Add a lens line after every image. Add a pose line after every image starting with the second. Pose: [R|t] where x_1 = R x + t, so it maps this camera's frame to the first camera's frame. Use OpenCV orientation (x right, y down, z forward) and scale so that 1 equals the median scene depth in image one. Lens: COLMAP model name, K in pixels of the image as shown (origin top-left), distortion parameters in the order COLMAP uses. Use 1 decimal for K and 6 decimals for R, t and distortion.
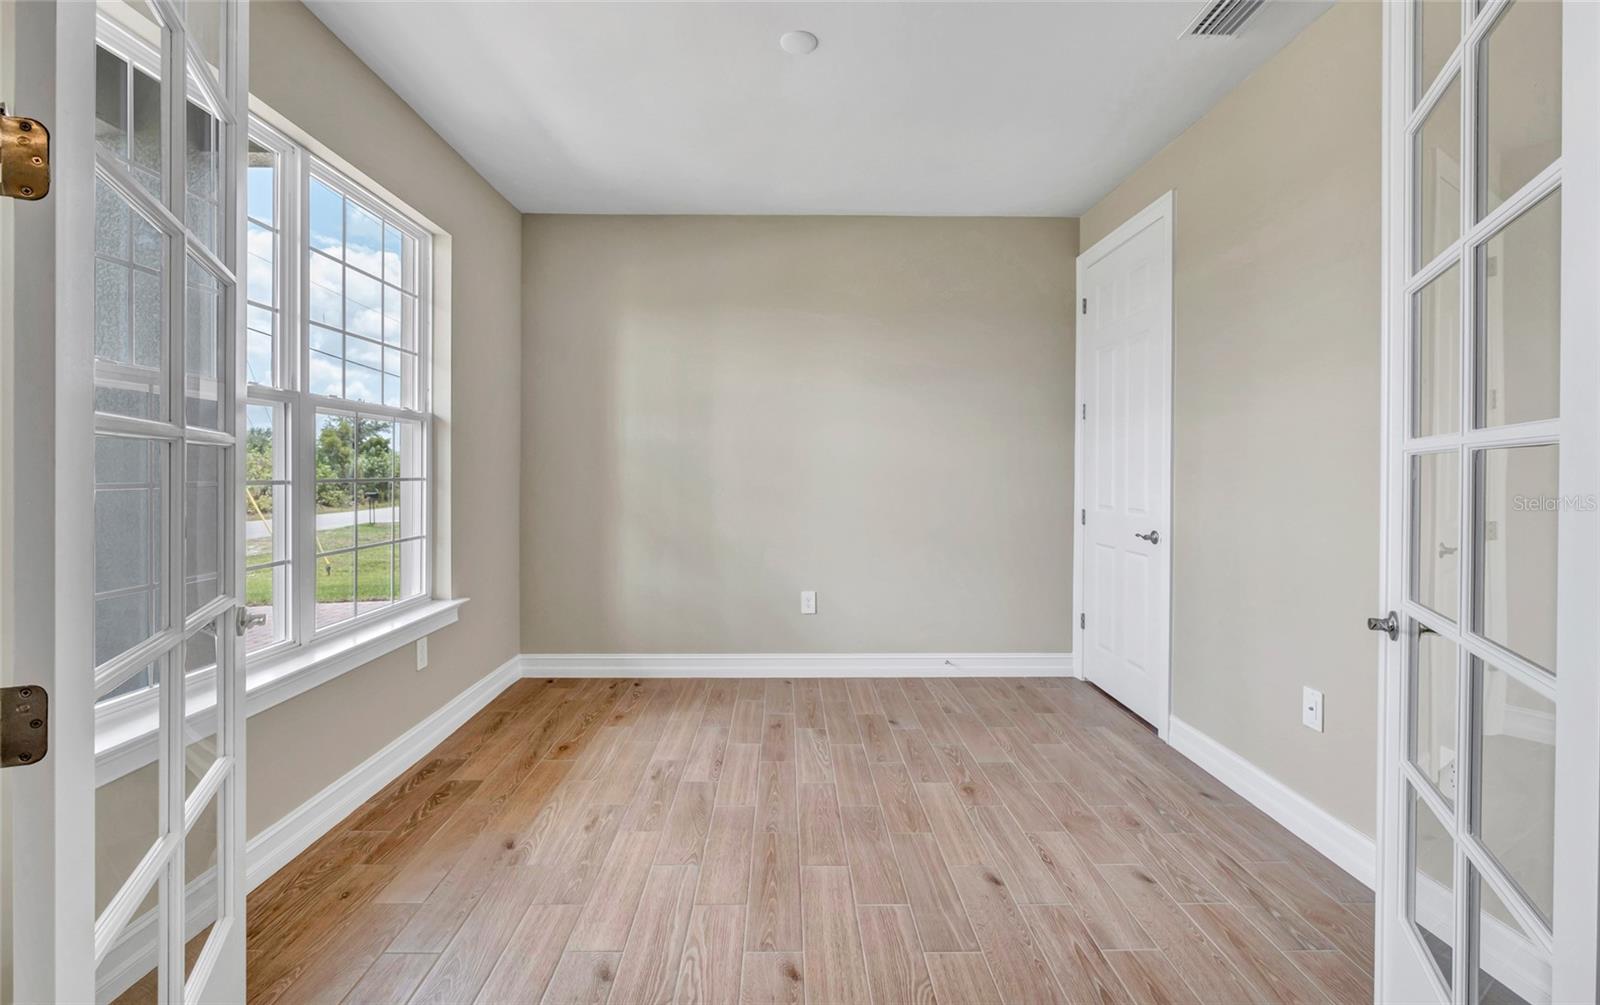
lens RADIAL K [[711.1, 0, 778.6], [0, 711.1, 474.9], [0, 0, 1]] dist [-0.000430, -0.000034]
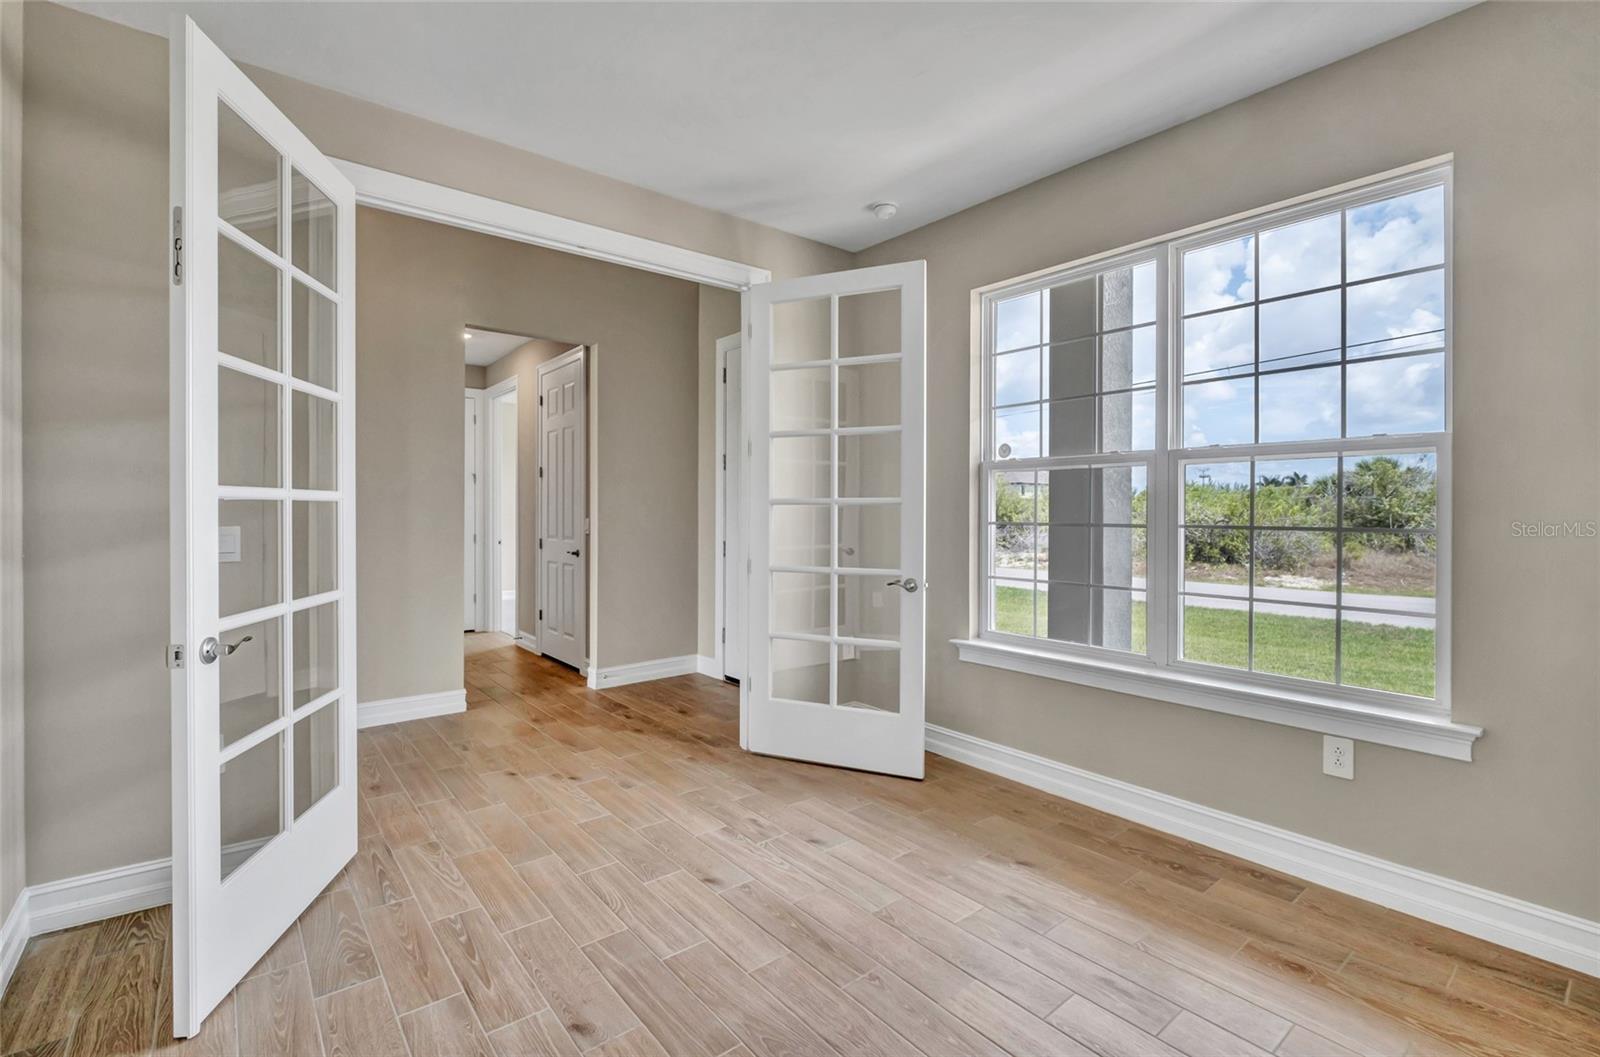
lens RADIAL K [[700.6, 0, 784.6], [0, 700.6, 519.5], [0, 0, 1]] dist [-0.005967, 0.000273]
pose [[-0.780187, 0.000164, -0.625546, 0.577258], [-0.011660, 0.999822, 0.014804, -0.007059], [0.625438, 0.018844, -0.780047, 1.640185]]
